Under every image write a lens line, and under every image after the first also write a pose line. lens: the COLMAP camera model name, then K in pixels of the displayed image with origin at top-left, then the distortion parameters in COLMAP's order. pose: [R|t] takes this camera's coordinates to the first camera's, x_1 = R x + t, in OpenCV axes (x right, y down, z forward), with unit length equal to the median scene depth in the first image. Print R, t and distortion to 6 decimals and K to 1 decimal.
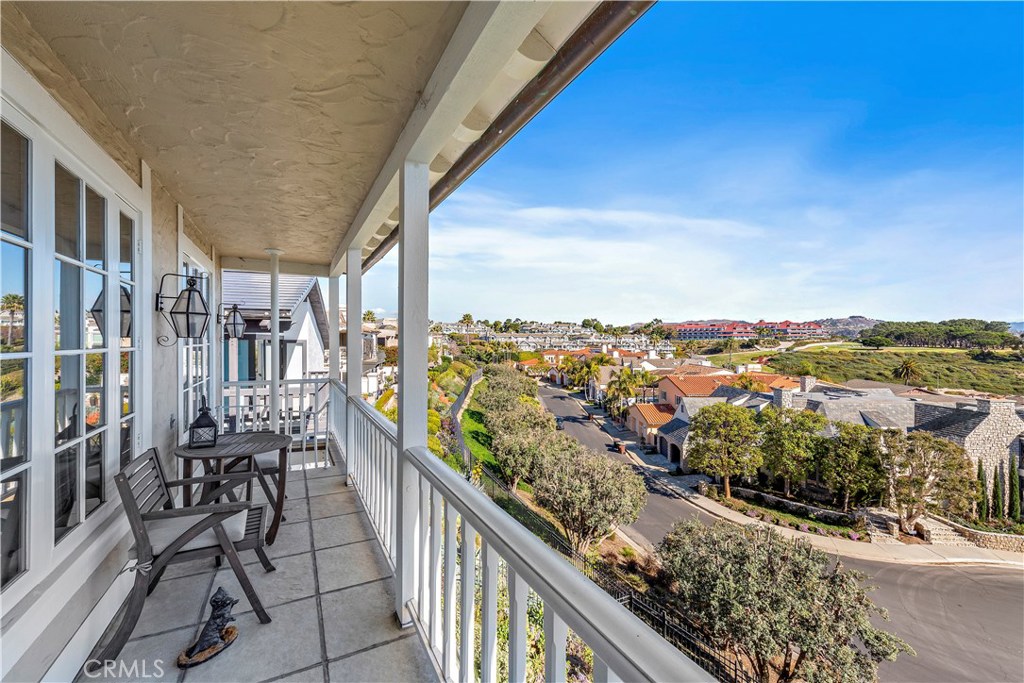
lens RADIAL K [[406.4, 0, 513.1], [0, 406.4, 340.7], [0, 0, 1]] dist [0.007019, -0.000165]
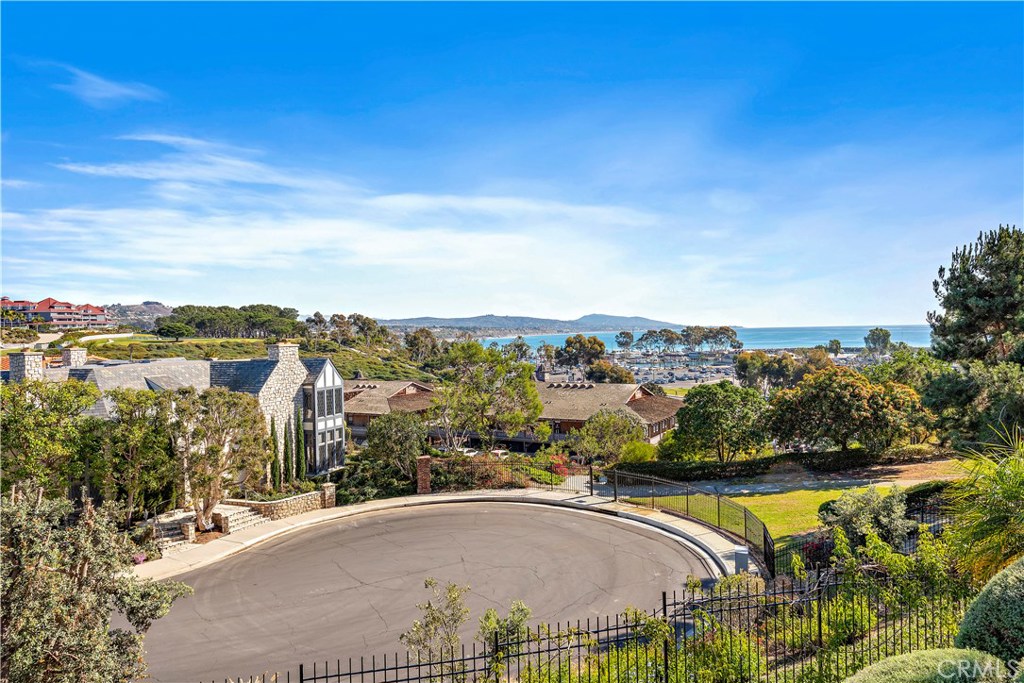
lens RADIAL K [[682.1, 0, 512.0], [0, 682.1, 341.5], [0, 0, 1]] dist [0.005145, -0.002234]
pose [[0.378778, -0.020452, 0.925261, 0.058564], [0.022378, 0.999666, 0.012936, 0.128382], [-0.925217, 0.015806, 0.379109, 0.035651]]
